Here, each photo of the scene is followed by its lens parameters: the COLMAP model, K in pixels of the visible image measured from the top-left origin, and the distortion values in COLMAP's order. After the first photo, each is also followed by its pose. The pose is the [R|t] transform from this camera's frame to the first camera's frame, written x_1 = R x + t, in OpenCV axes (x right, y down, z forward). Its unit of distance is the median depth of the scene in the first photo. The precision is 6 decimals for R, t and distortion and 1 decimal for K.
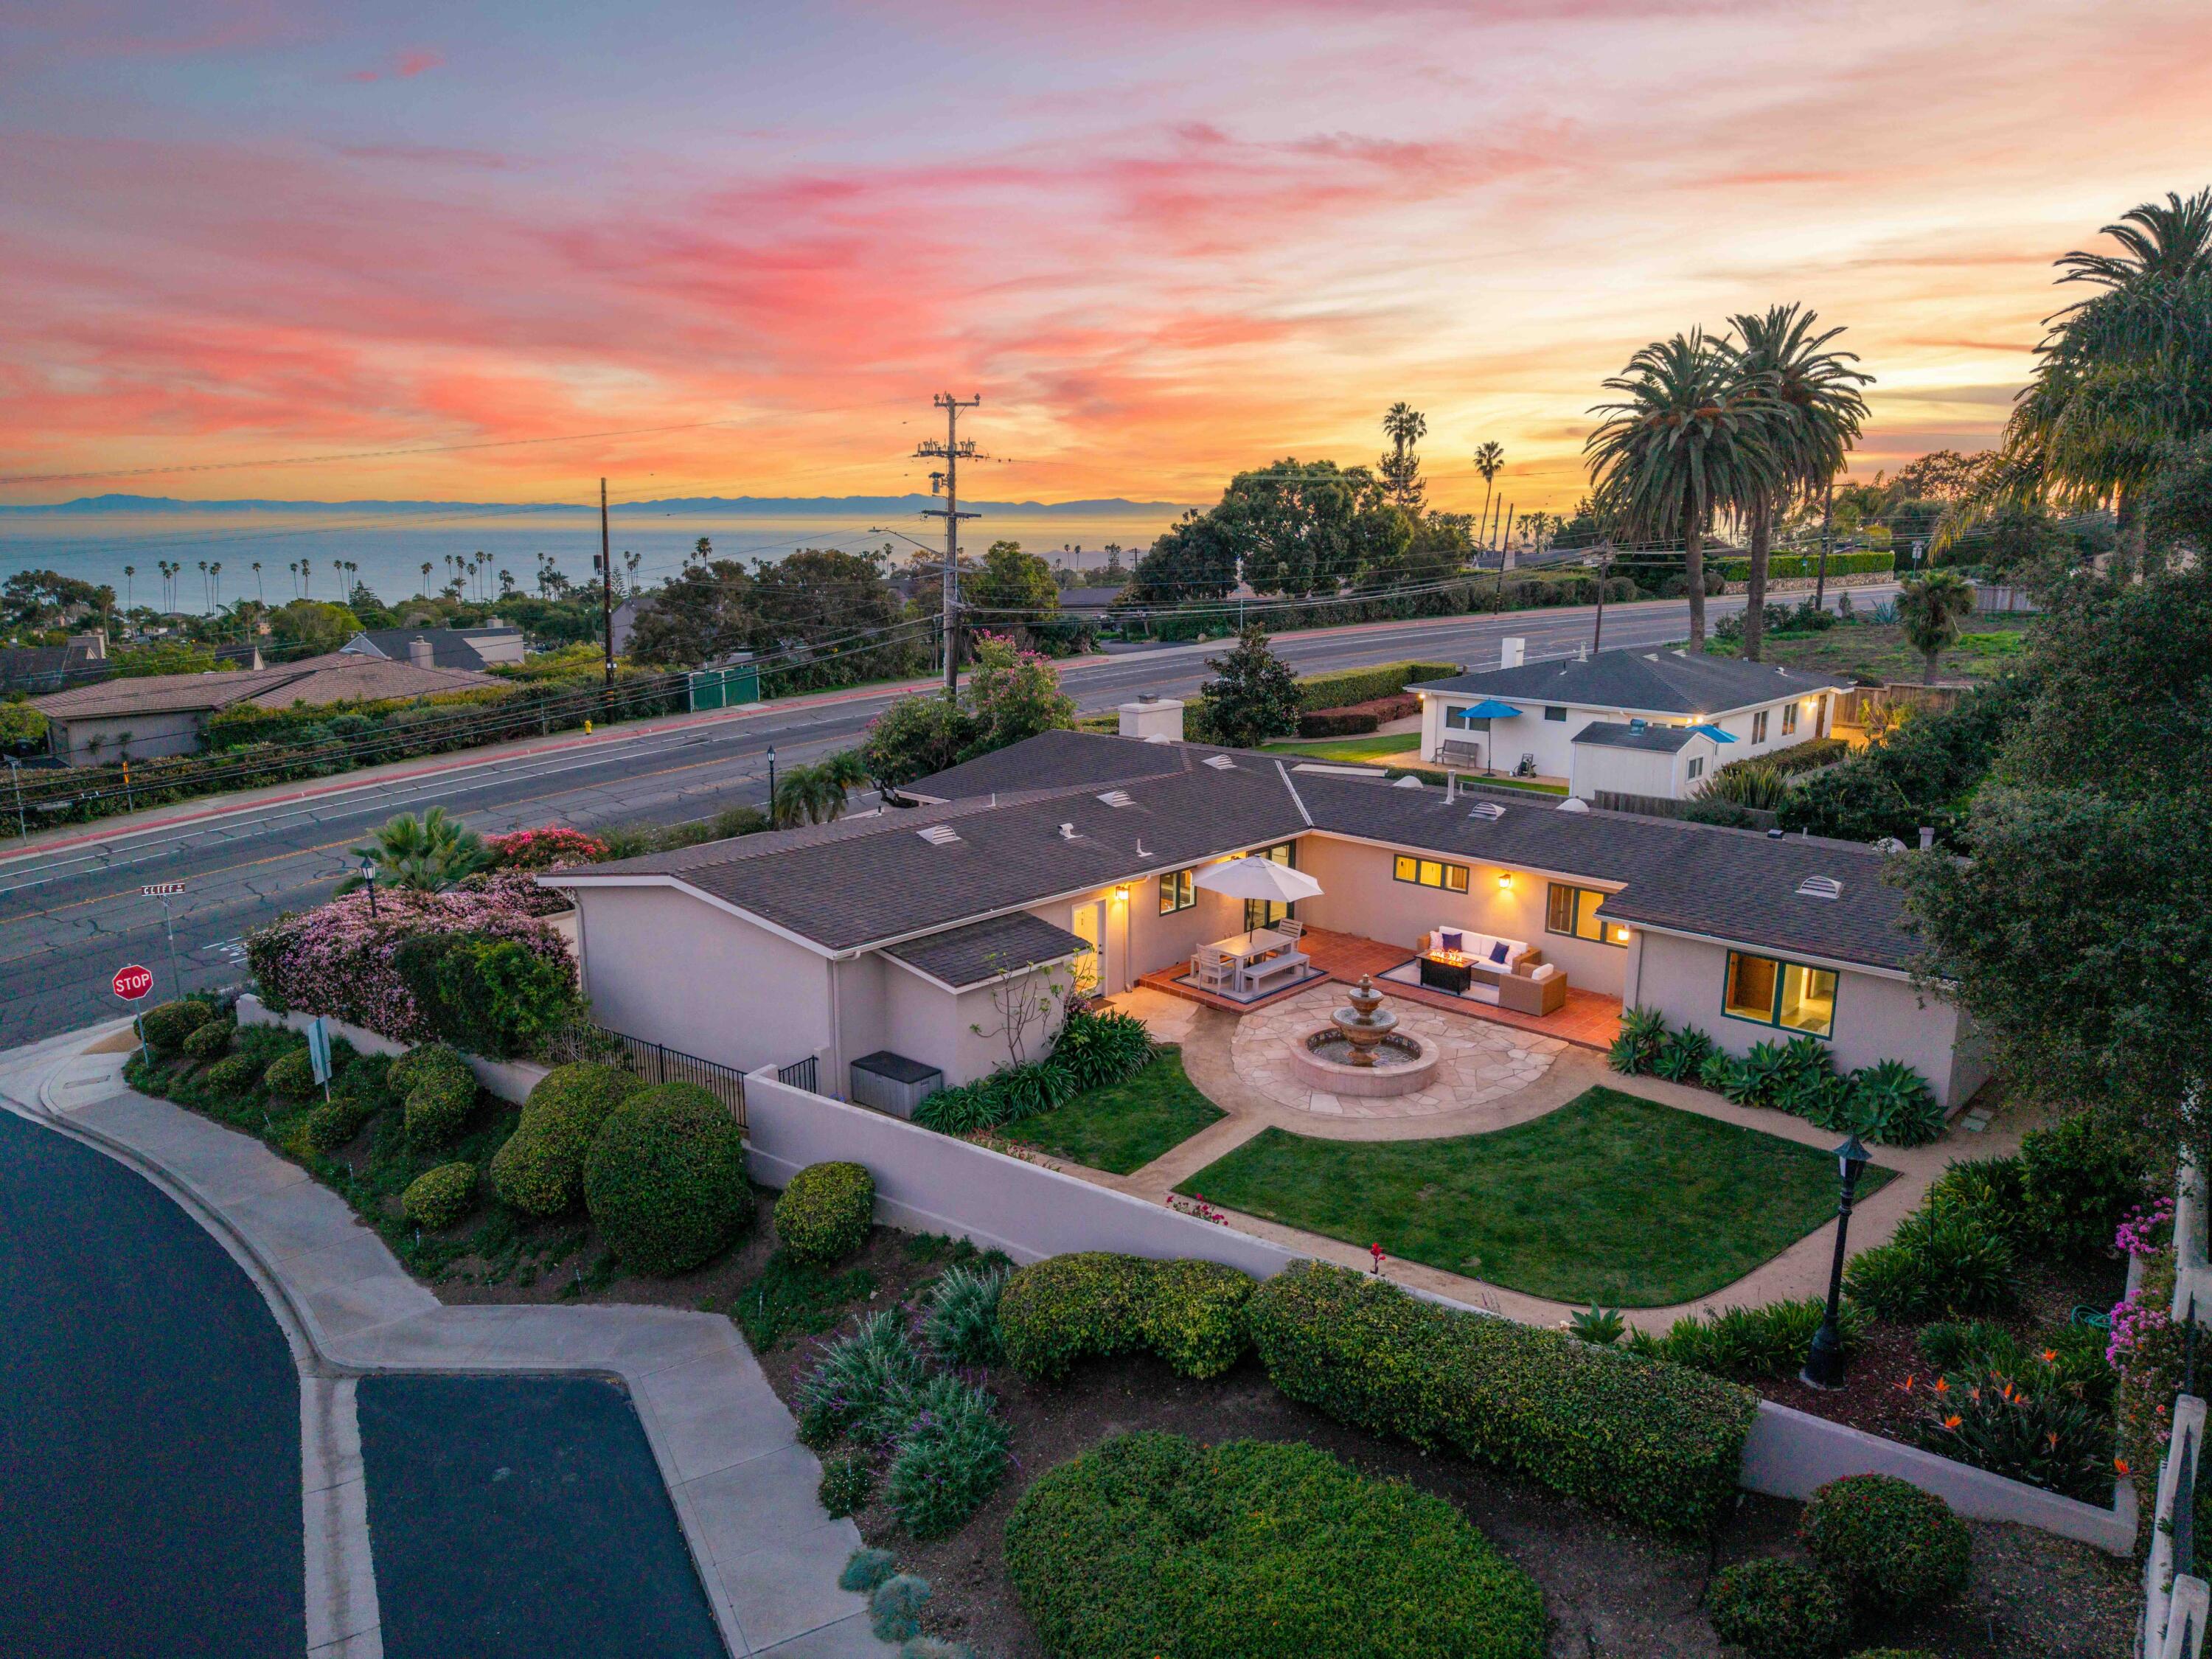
lens RADIAL K [[1519.2, 0, 1106.0], [0, 1519.2, 829.5], [0, 0, 1]] dist [0.024292, -0.024136]
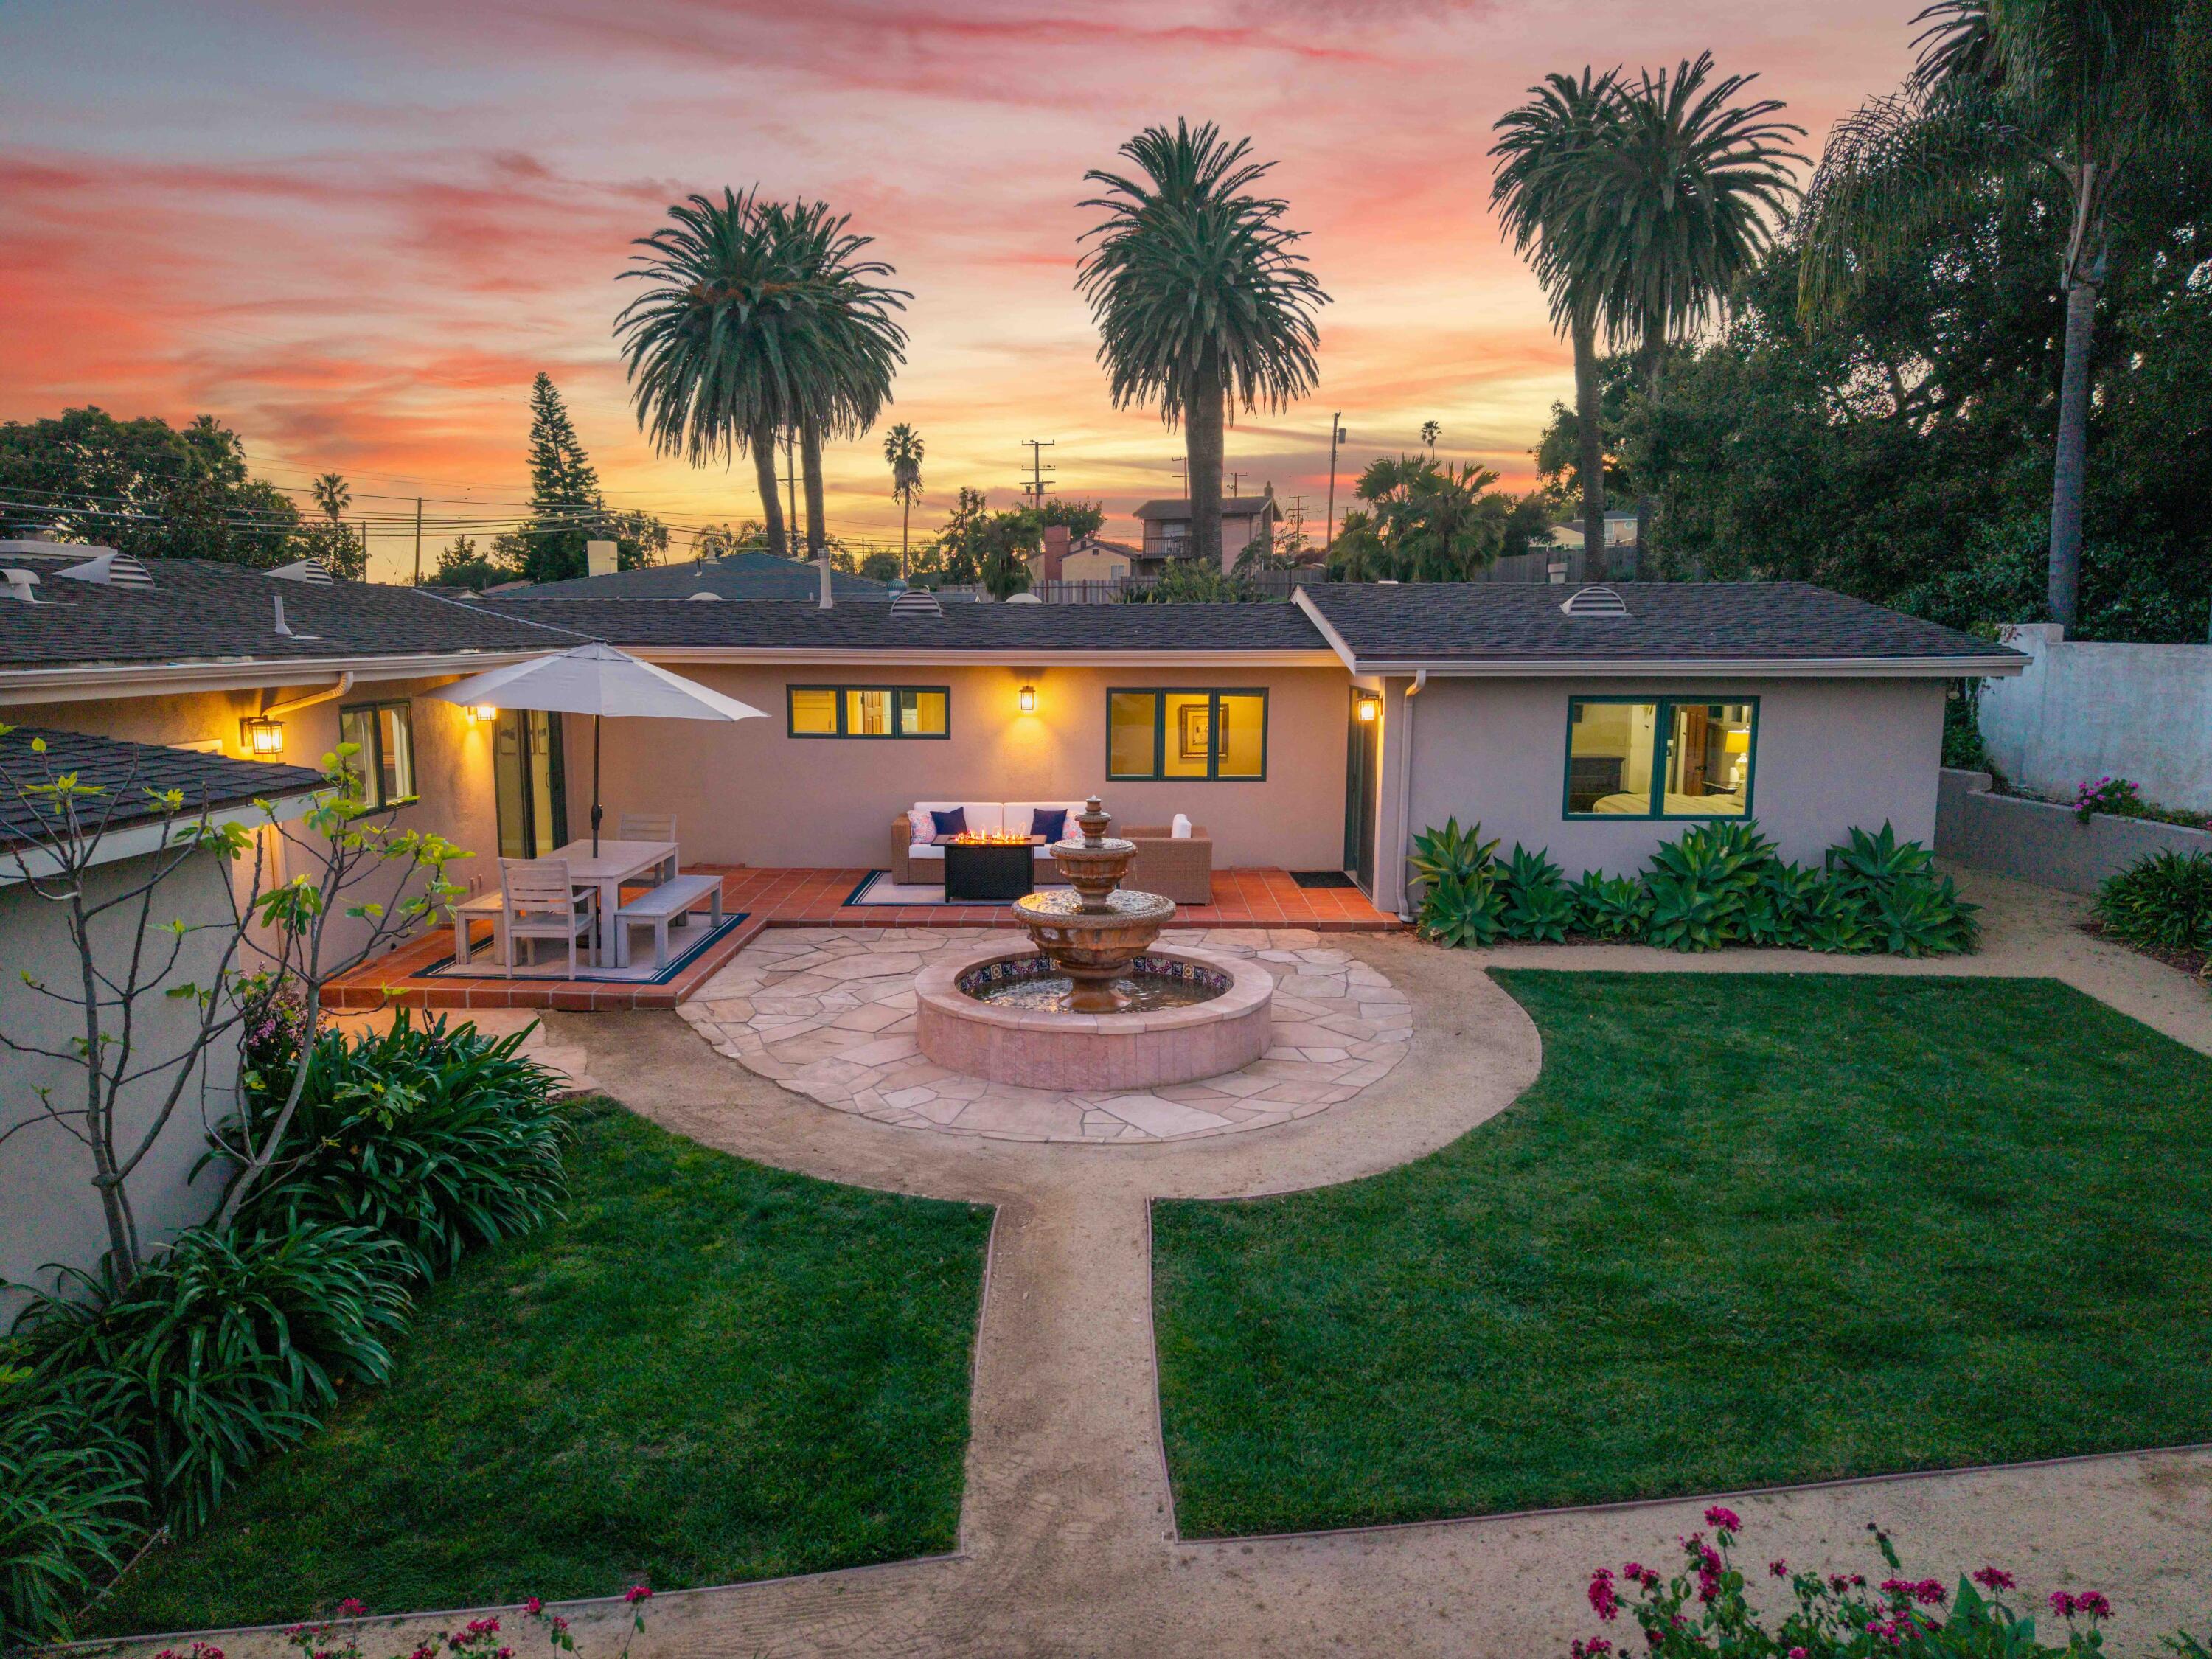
lens RADIAL K [[1519.2, 0, 1106.0], [0, 1519.2, 829.5], [0, 0, 1]] dist [0.024292, -0.024136]
pose [[0.734706, -0.095966, 0.671564, -0.096350], [0.148201, 0.988737, -0.020846, 0.110777], [-0.662000, 0.114842, 0.740653, 0.685440]]
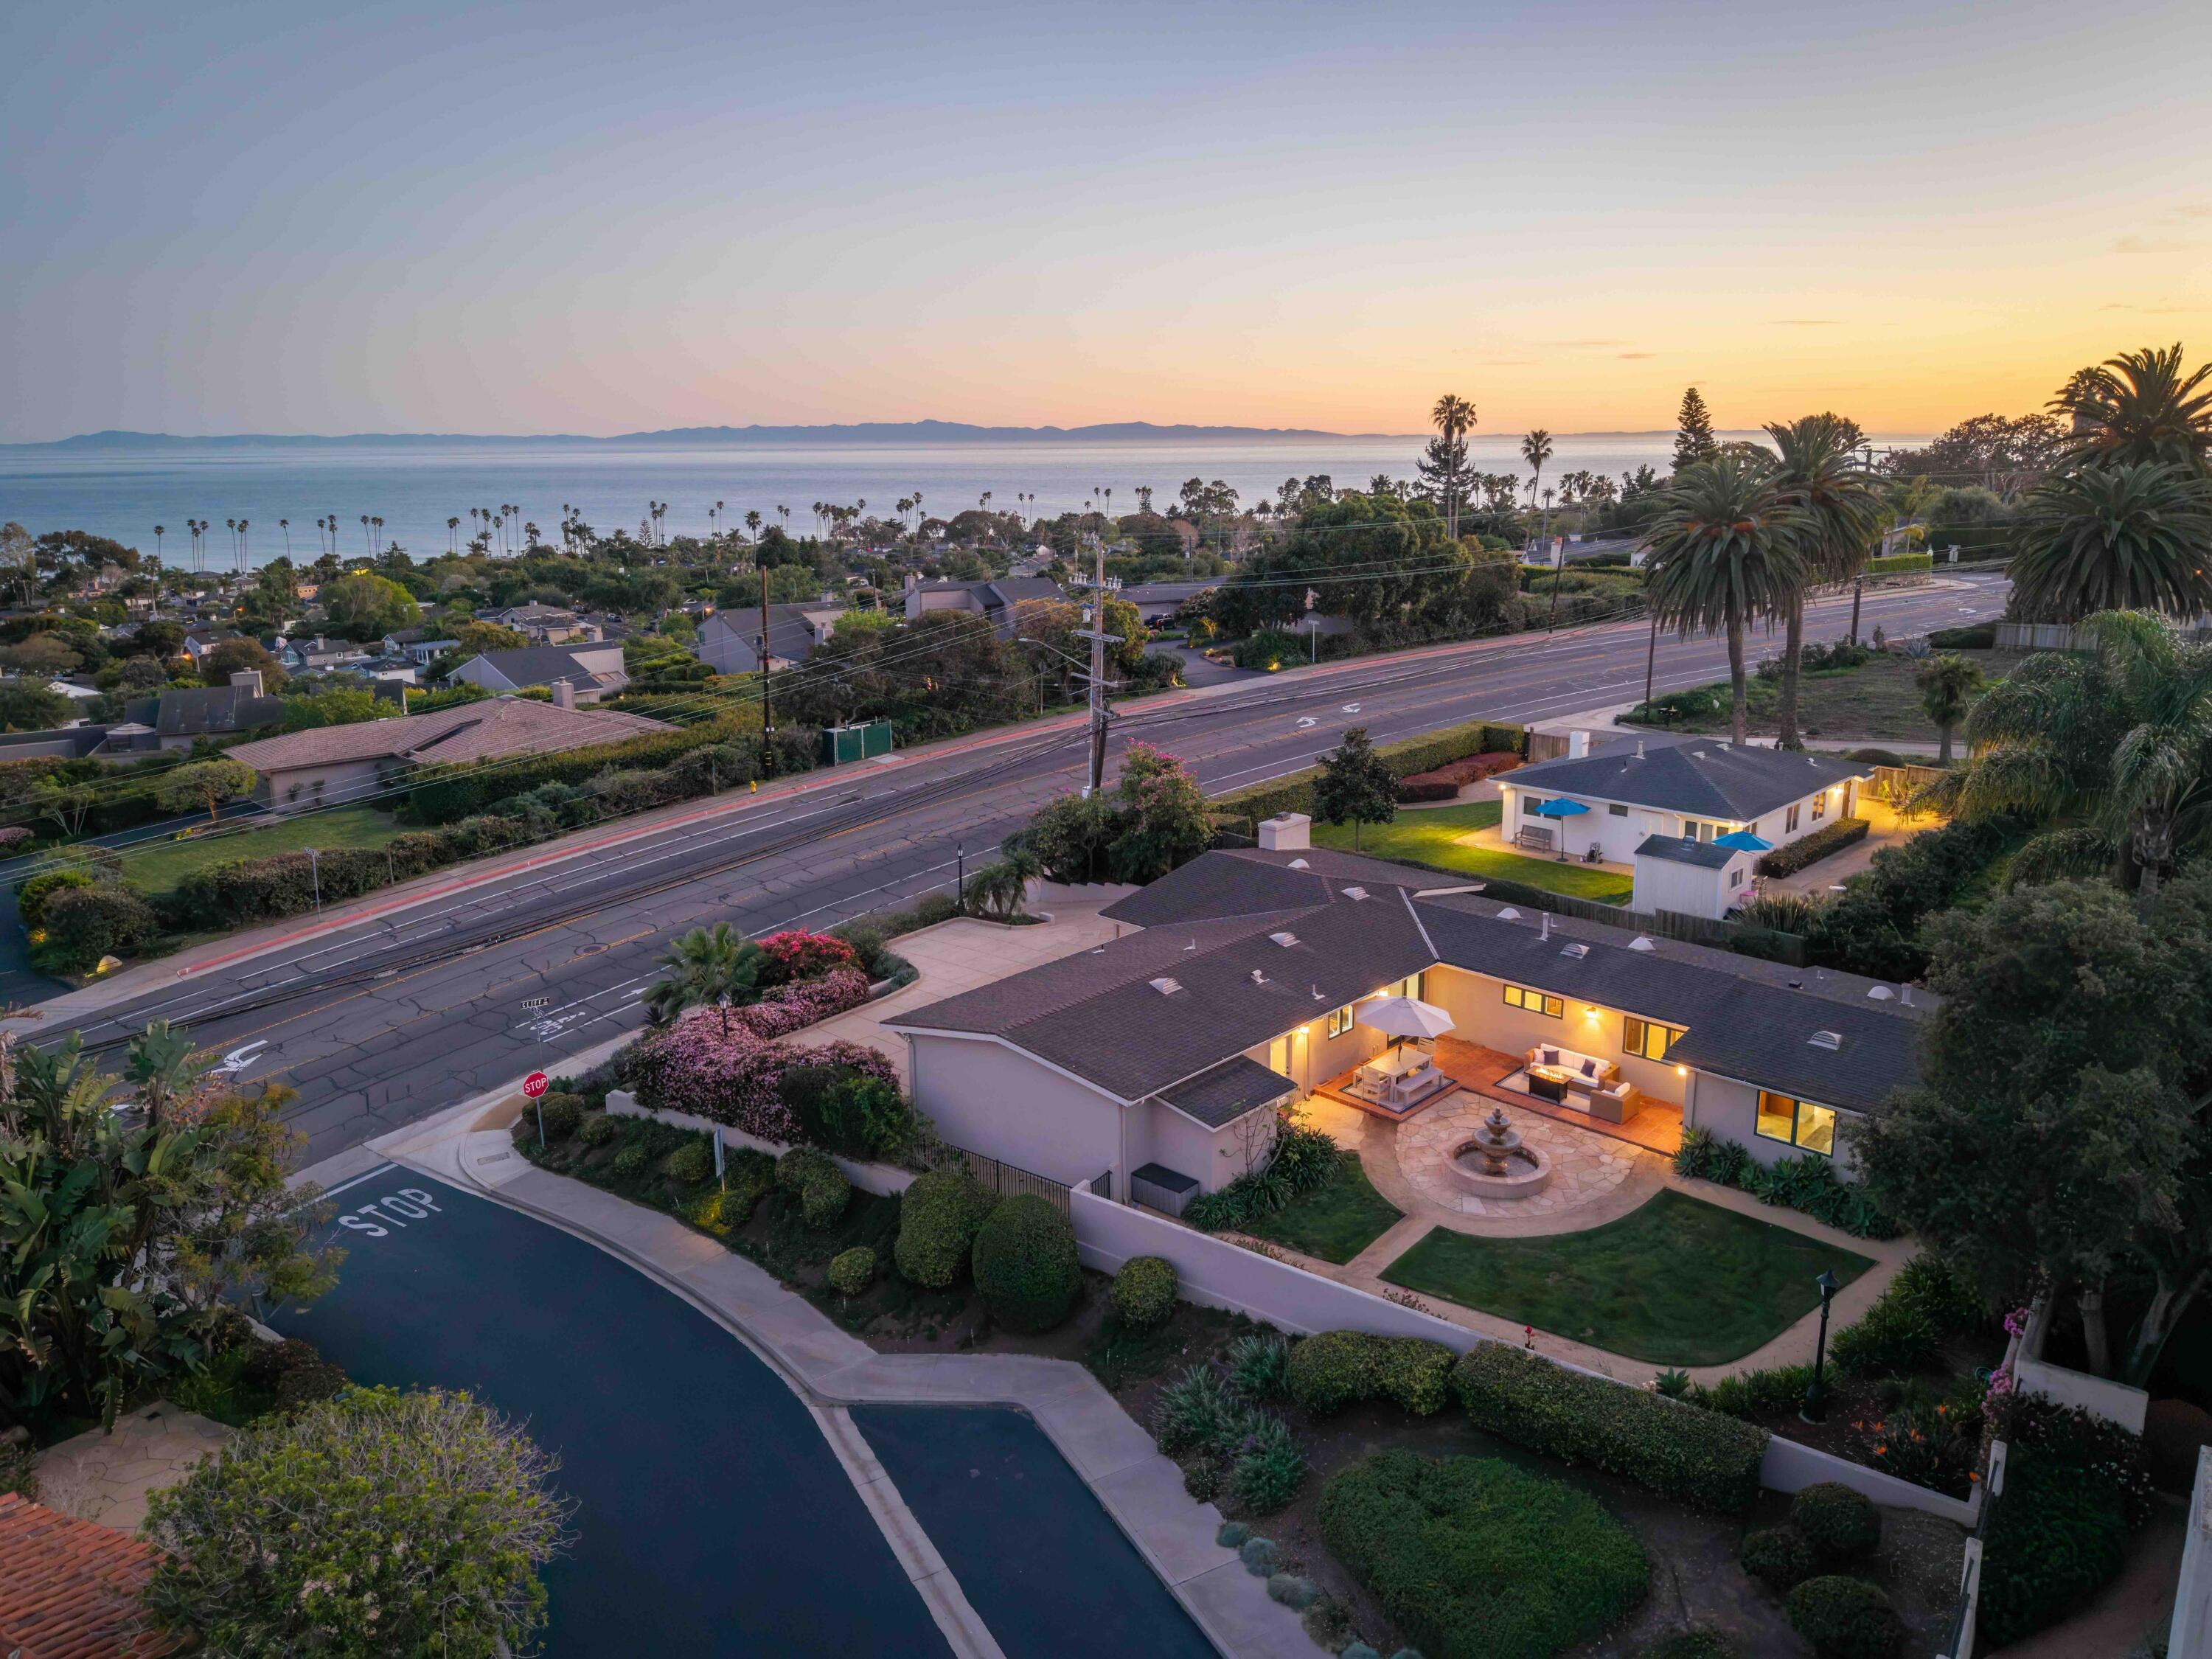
lens RADIAL K [[1602.9, 0, 1095.3], [0, 1602.9, 748.0], [0, 0, 1]] dist [0.010202, -0.002175]
pose [[0.999838, -0.008405, -0.015895, -0.167925], [0.008348, 0.999958, -0.003675, -0.226442], [0.015925, 0.003542, 0.999867, -0.466517]]
